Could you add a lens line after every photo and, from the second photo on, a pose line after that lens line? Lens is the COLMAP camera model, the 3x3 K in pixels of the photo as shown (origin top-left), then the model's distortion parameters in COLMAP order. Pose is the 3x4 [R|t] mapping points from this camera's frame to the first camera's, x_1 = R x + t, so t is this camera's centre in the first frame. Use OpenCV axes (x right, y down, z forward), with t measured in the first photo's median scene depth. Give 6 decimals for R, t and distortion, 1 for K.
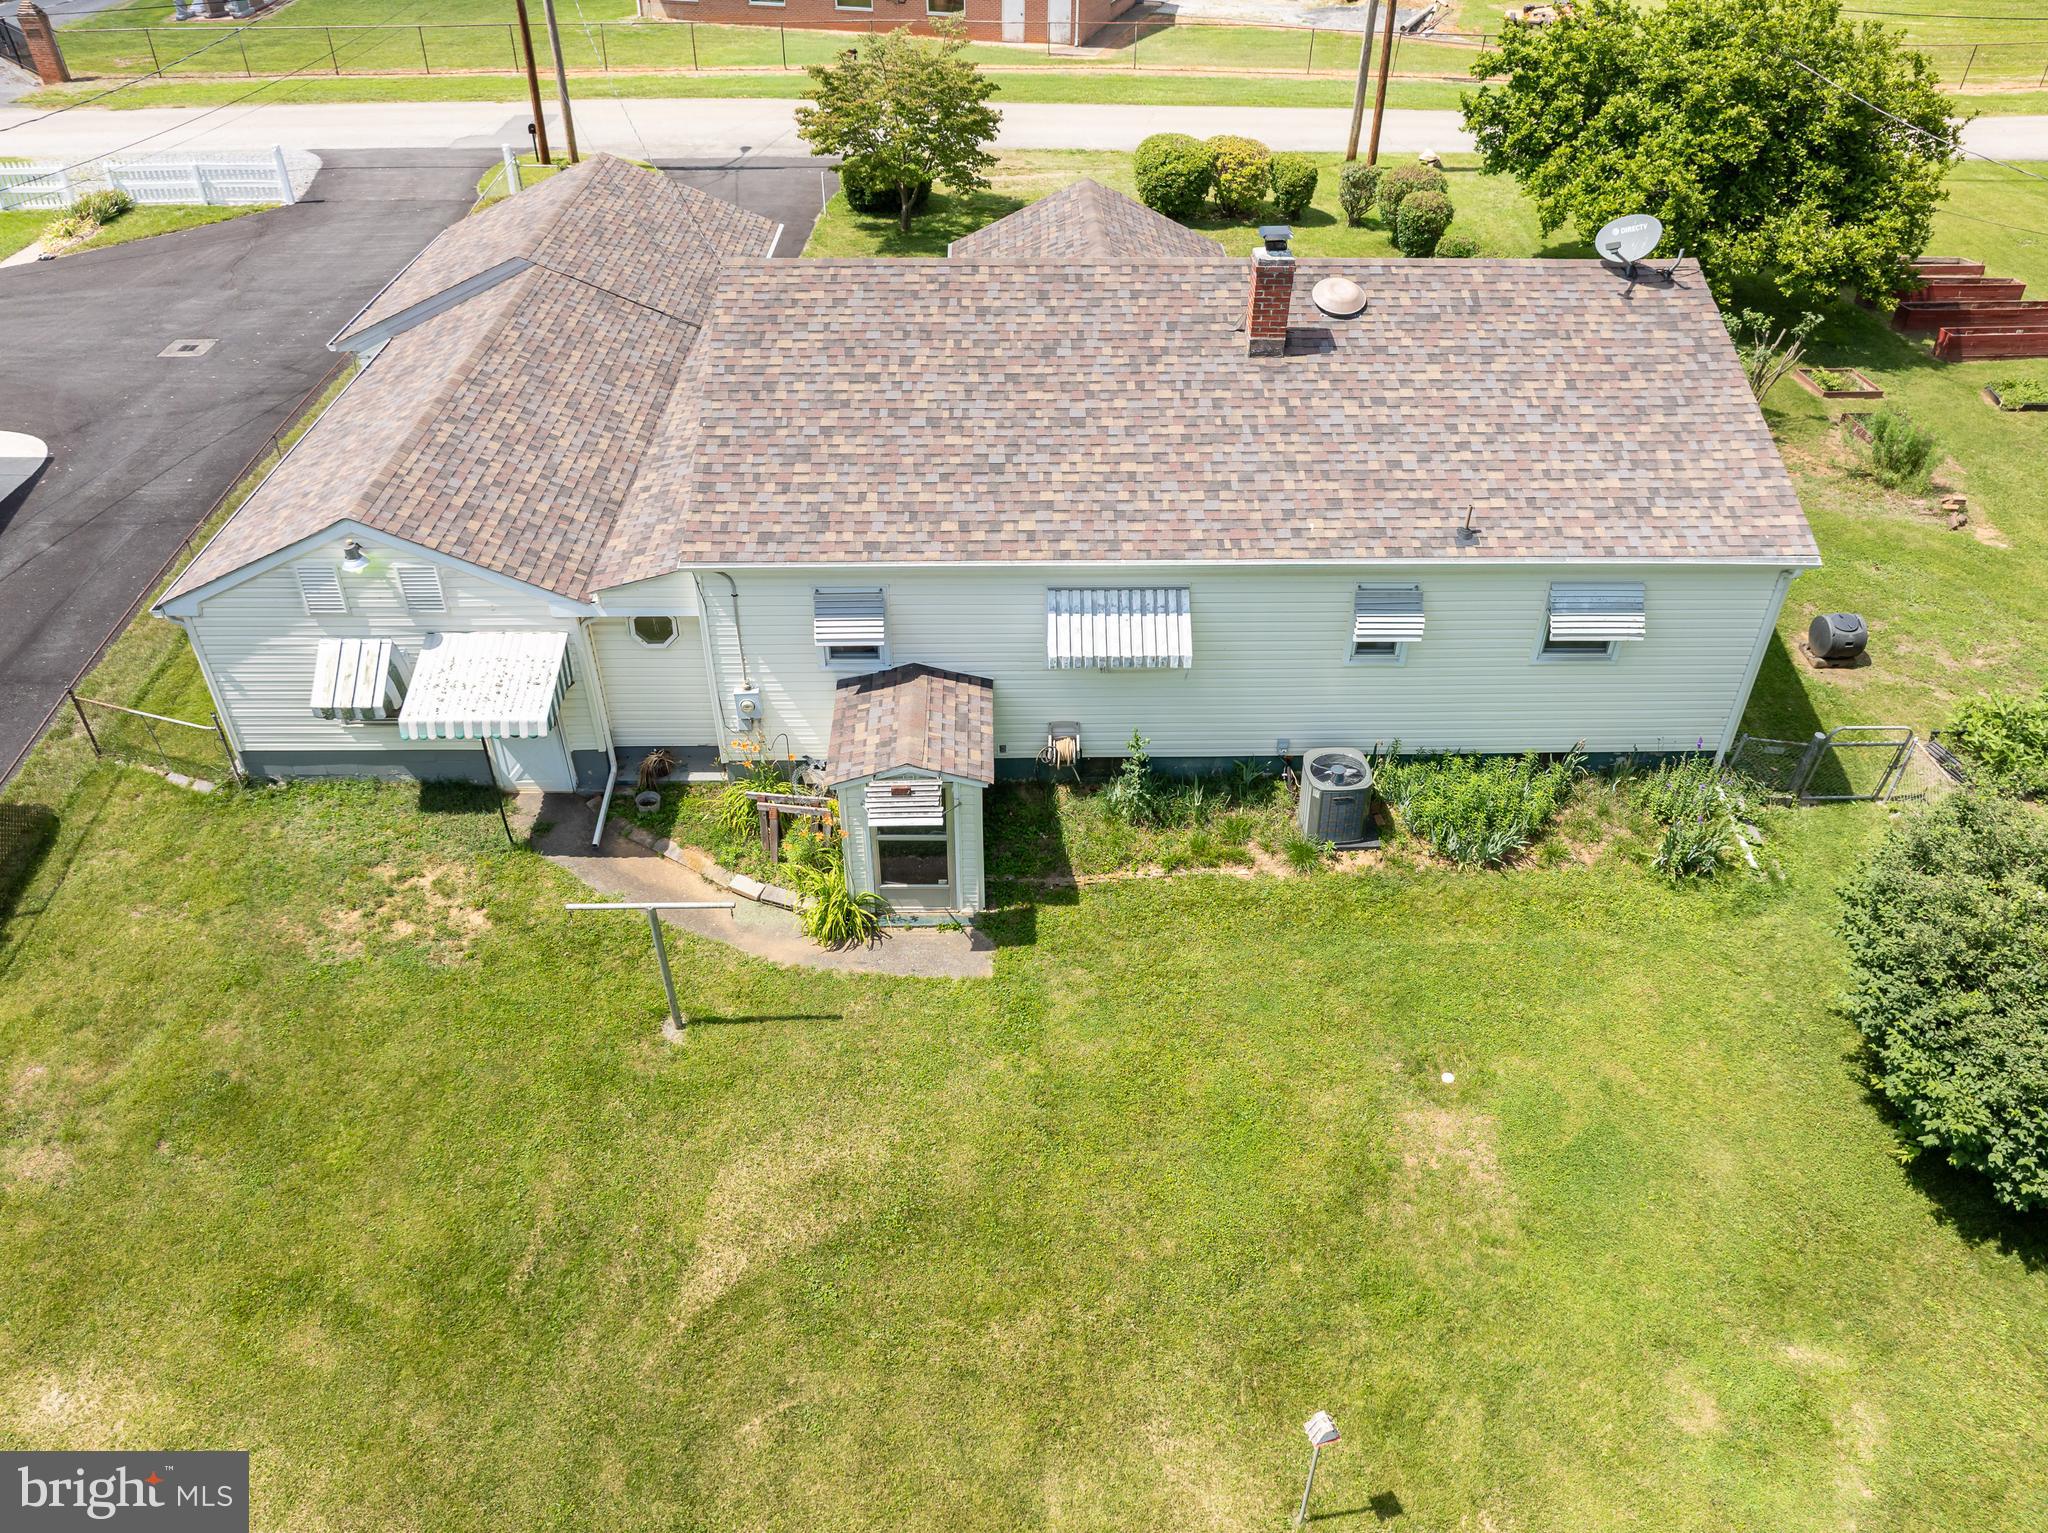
lens RADIAL K [[1446.8, 0, 1028.9], [0, 1446.8, 775.8], [0, 0, 1]] dist [-0.036533, 0.003457]
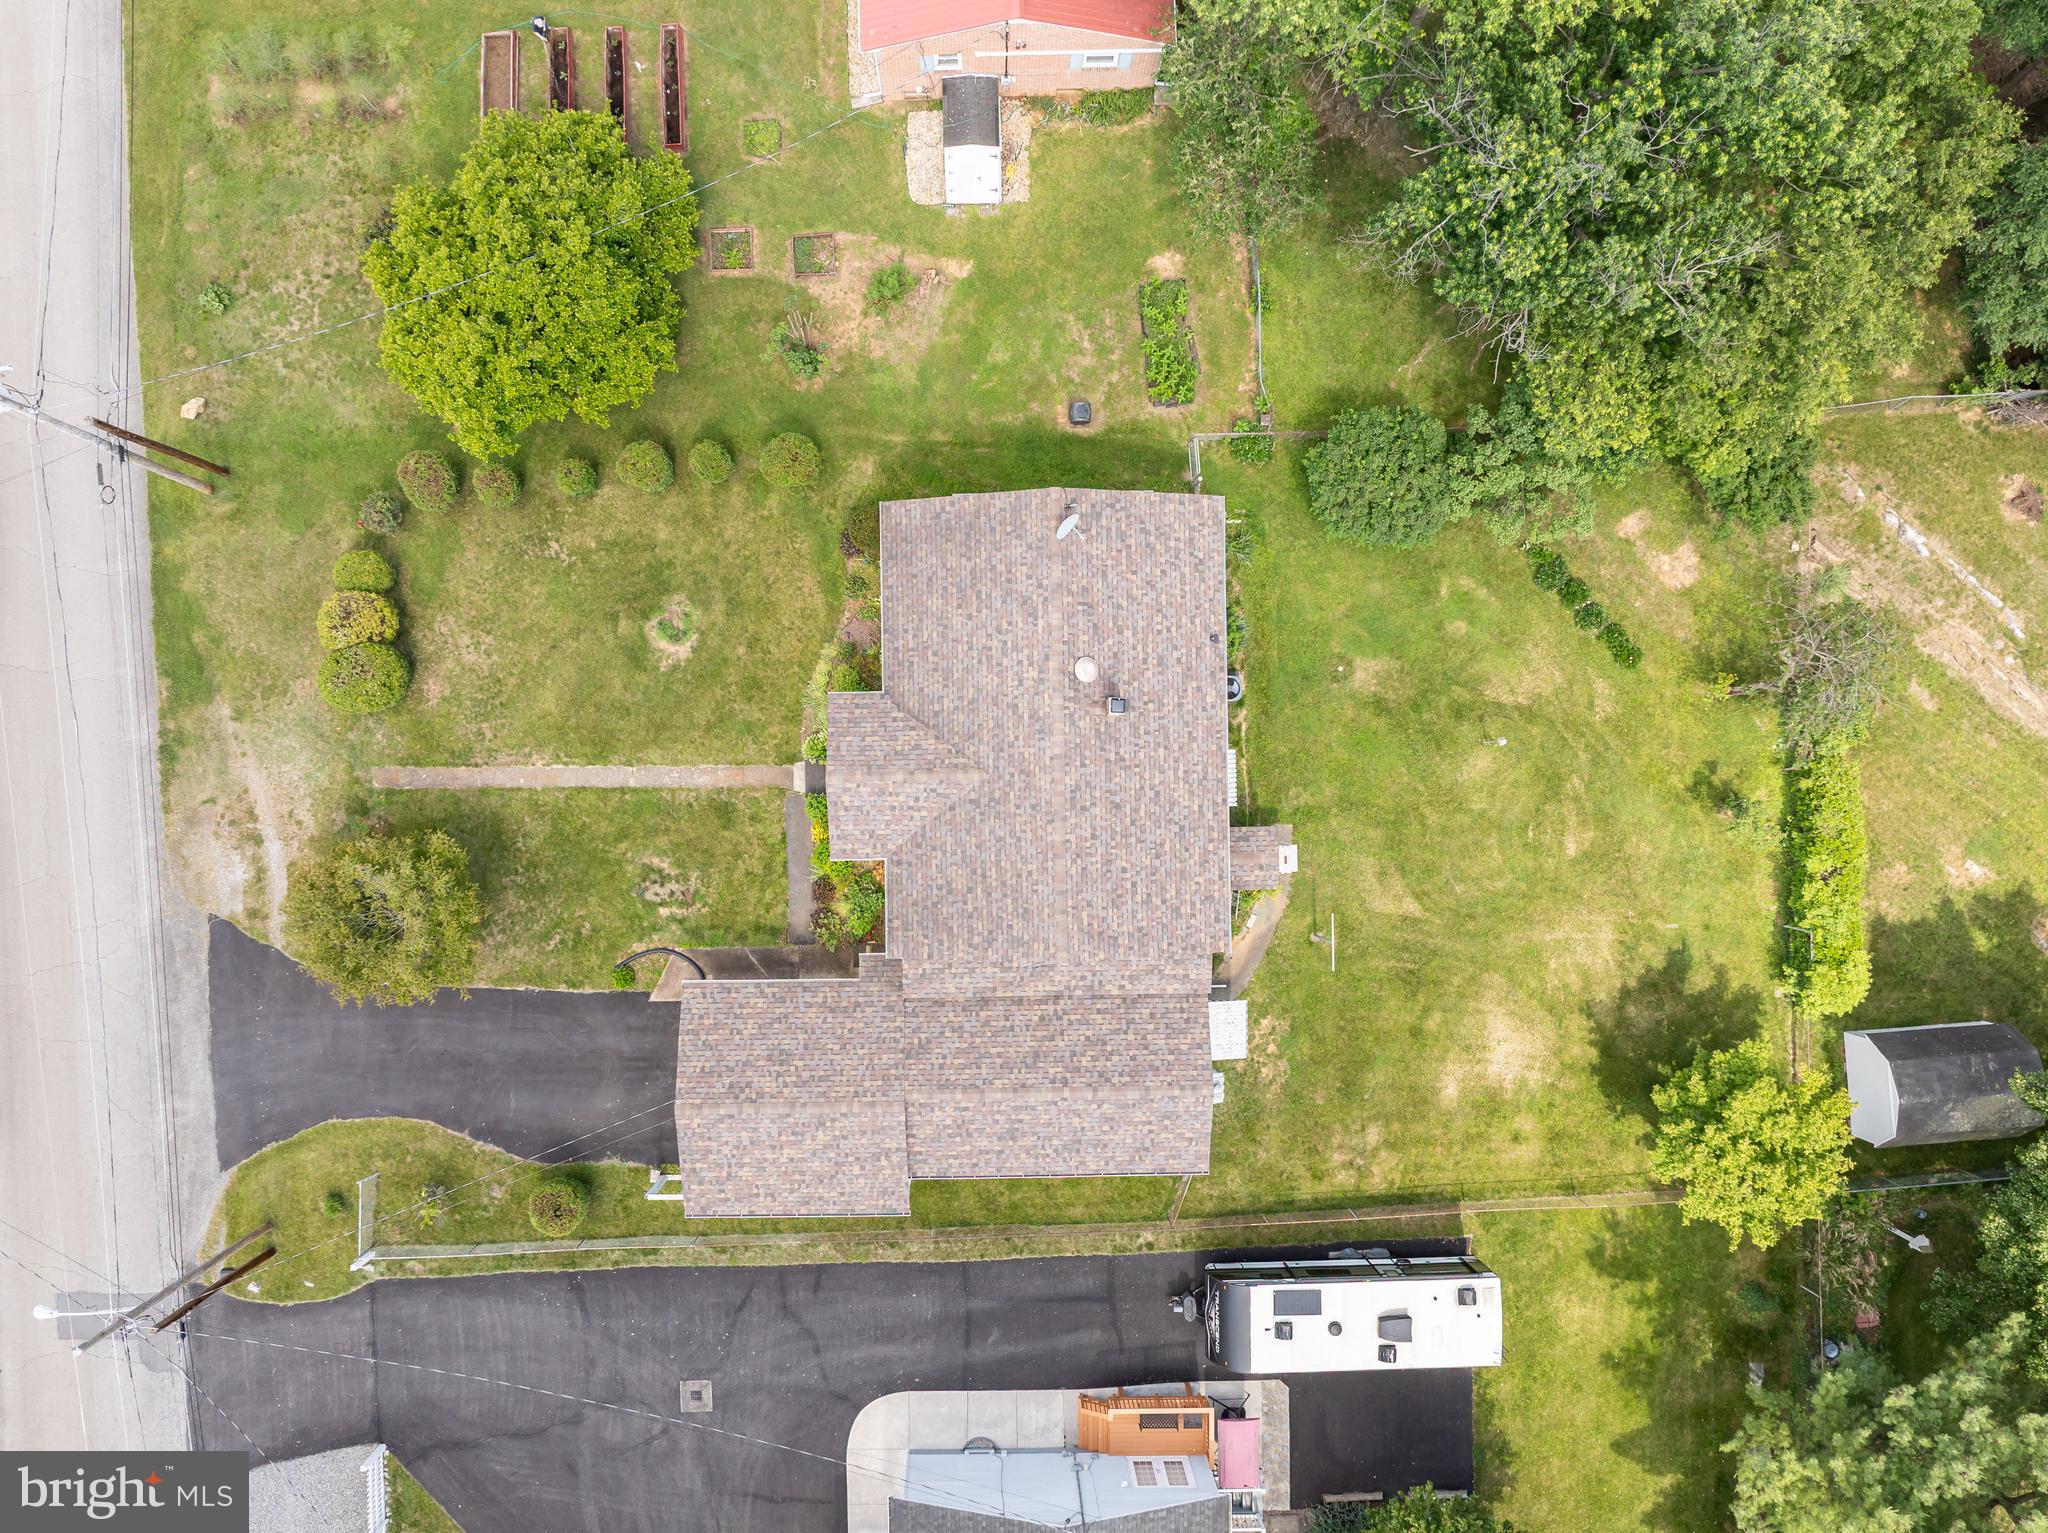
lens RADIAL K [[1446.8, 0, 1019.9], [0, 1446.8, 761.6], [0, 0, 1]] dist [-0.036533, 0.003457]
pose [[0.008290, -0.999954, 0.004909, 0.071422], [0.602210, 0.008911, 0.798288, -2.198756], [-0.798295, -0.003661, 0.602256, -0.216833]]
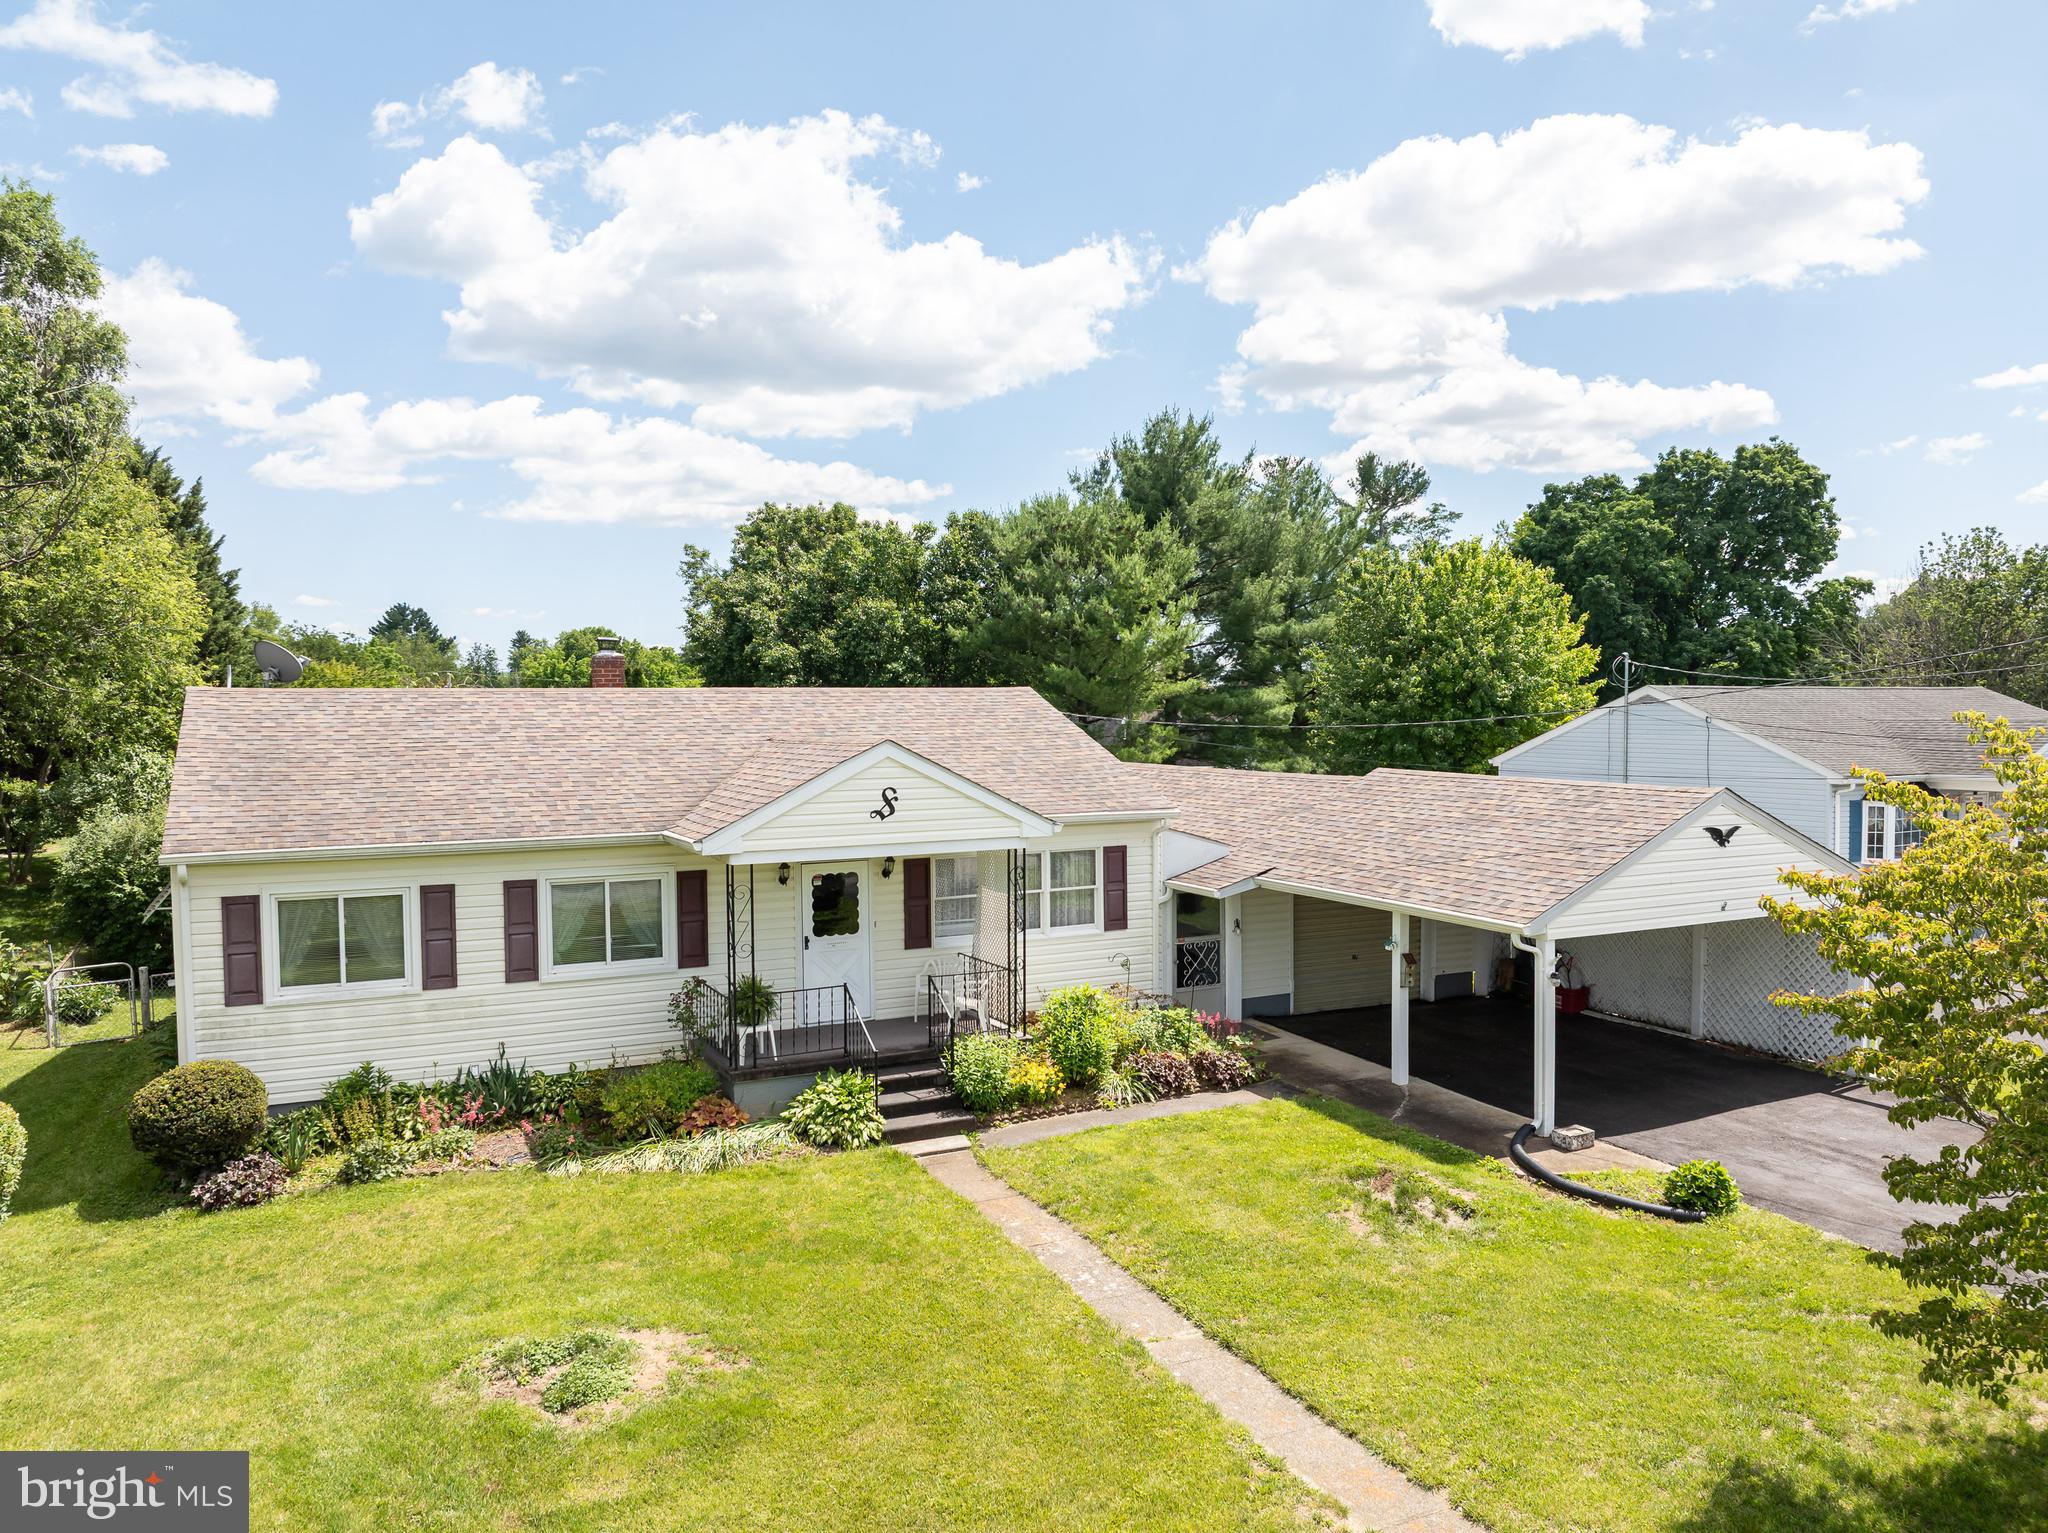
lens RADIAL K [[1446.8, 0, 1021.2], [0, 1446.8, 766.2], [0, 0, 1]] dist [-0.036533, 0.003457]
pose [[-0.903973, 0.014455, -0.427345, 0.399234], [-0.264092, 0.767146, 0.584588, -1.171274], [0.336286, 0.641310, -0.689662, 2.118497]]
